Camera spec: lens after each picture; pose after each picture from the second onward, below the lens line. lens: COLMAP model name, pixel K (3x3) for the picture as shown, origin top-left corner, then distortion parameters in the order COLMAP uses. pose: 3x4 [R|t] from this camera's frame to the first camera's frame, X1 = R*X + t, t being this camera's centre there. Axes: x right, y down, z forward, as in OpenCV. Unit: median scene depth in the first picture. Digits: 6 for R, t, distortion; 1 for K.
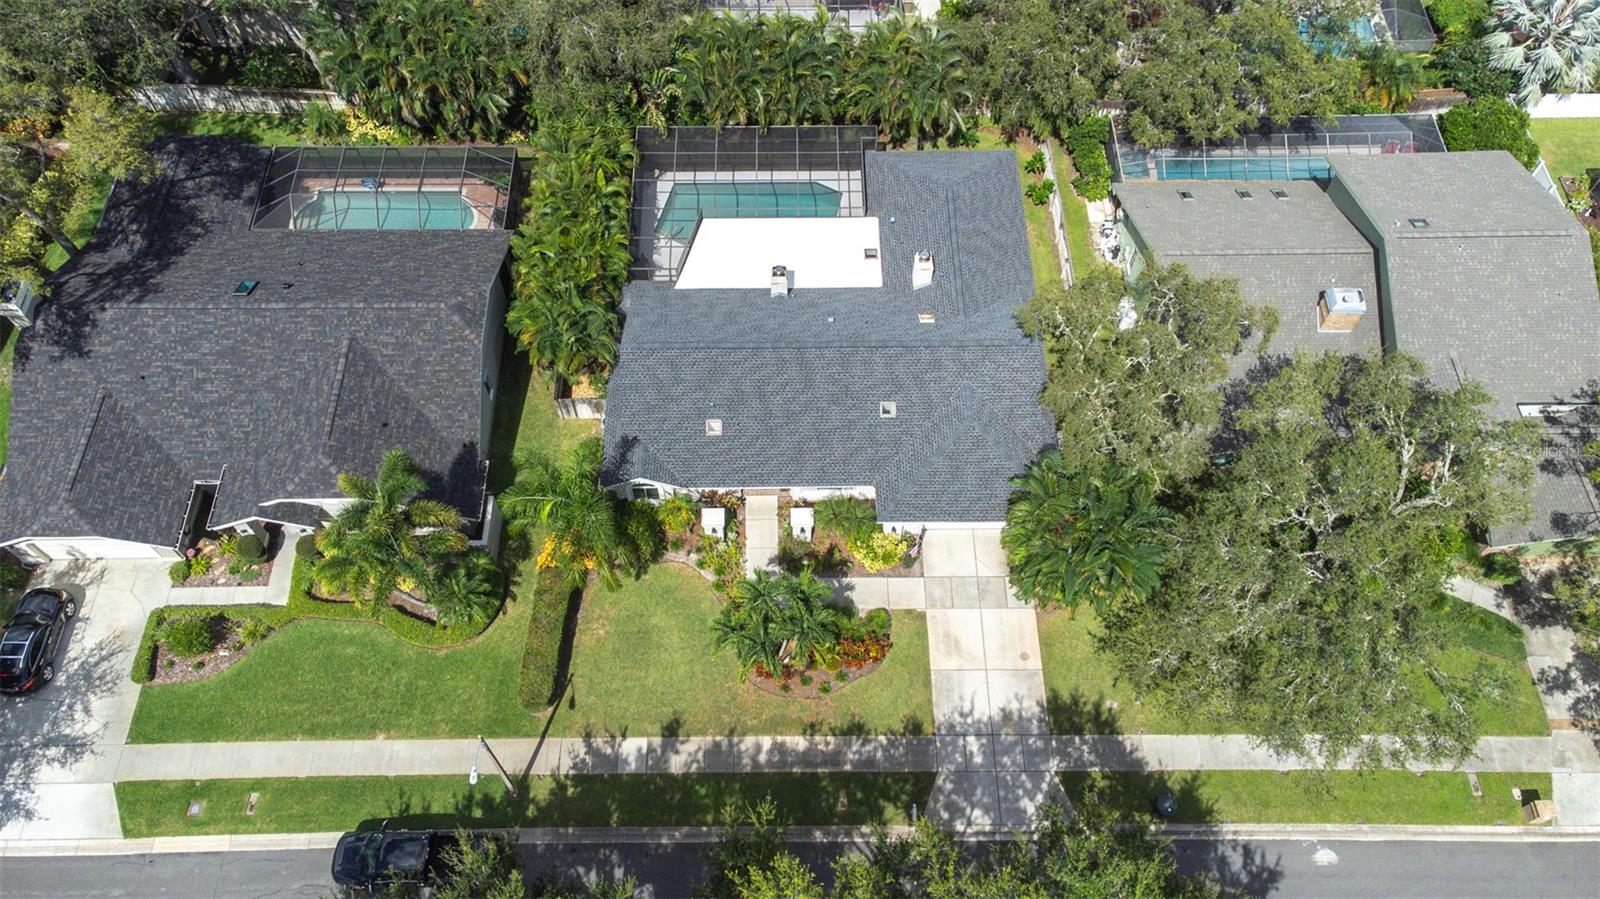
lens RADIAL K [[1207.7, 0, 791.1], [0, 1207.7, 457.6], [0, 0, 1]] dist [0.043727, 0.032106]
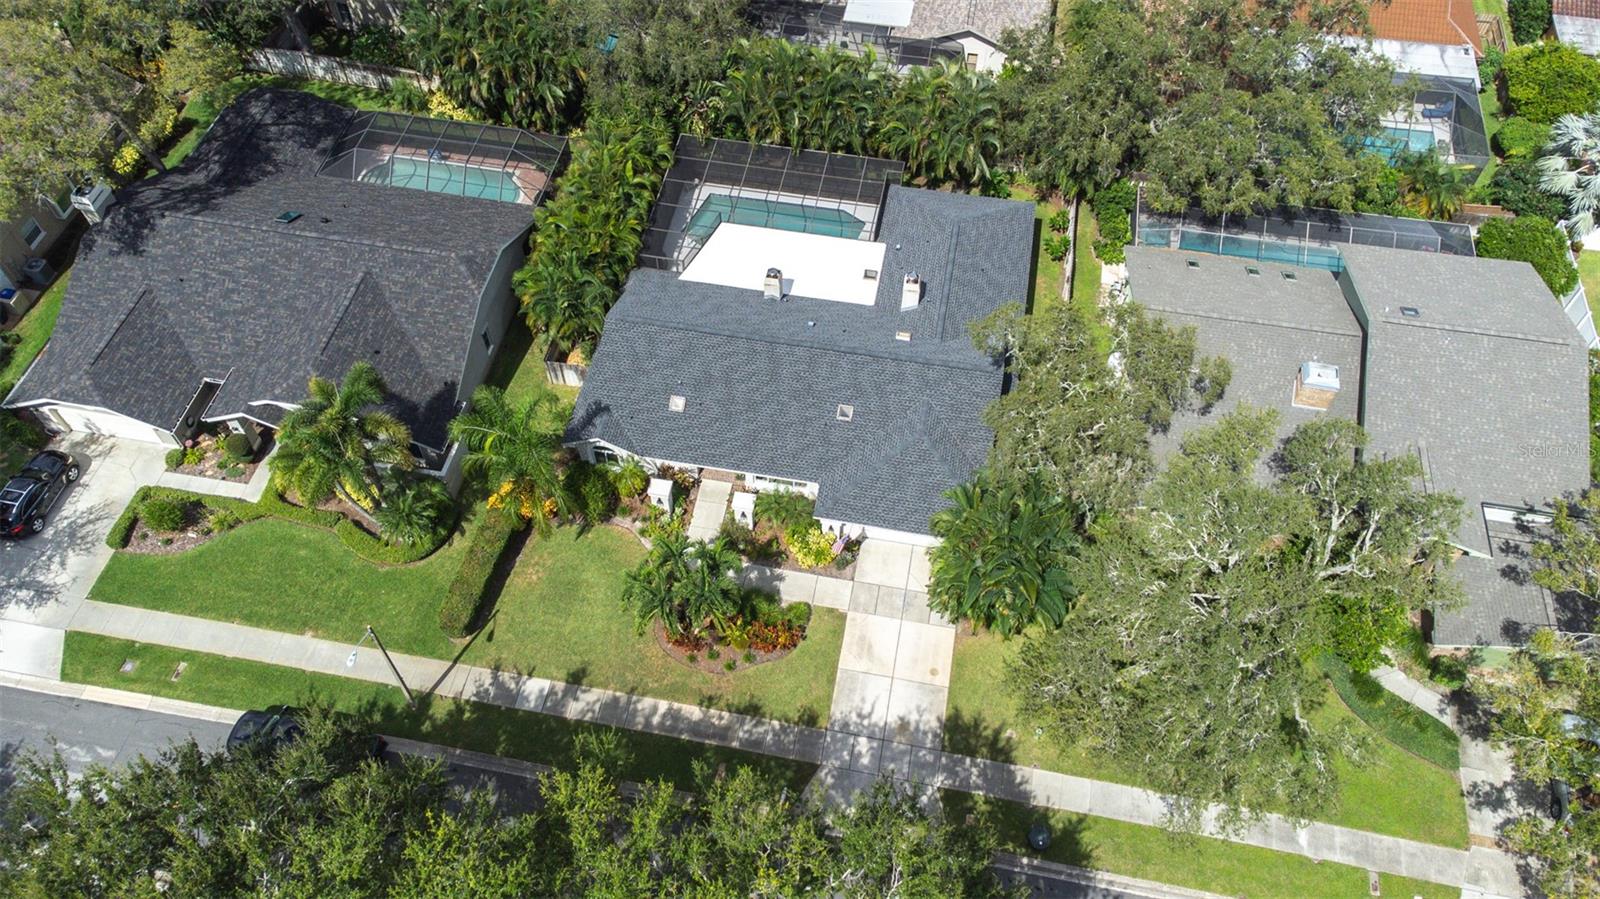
lens RADIAL K [[1207.7, 0, 786.7], [0, 1207.7, 449.9], [0, 0, 1]] dist [0.043727, 0.032106]
pose [[0.980440, 0.156405, -0.119474, 0.160681], [-0.166520, 0.982794, -0.079924, 0.082585], [0.104918, 0.098255, 0.989615, -0.016887]]
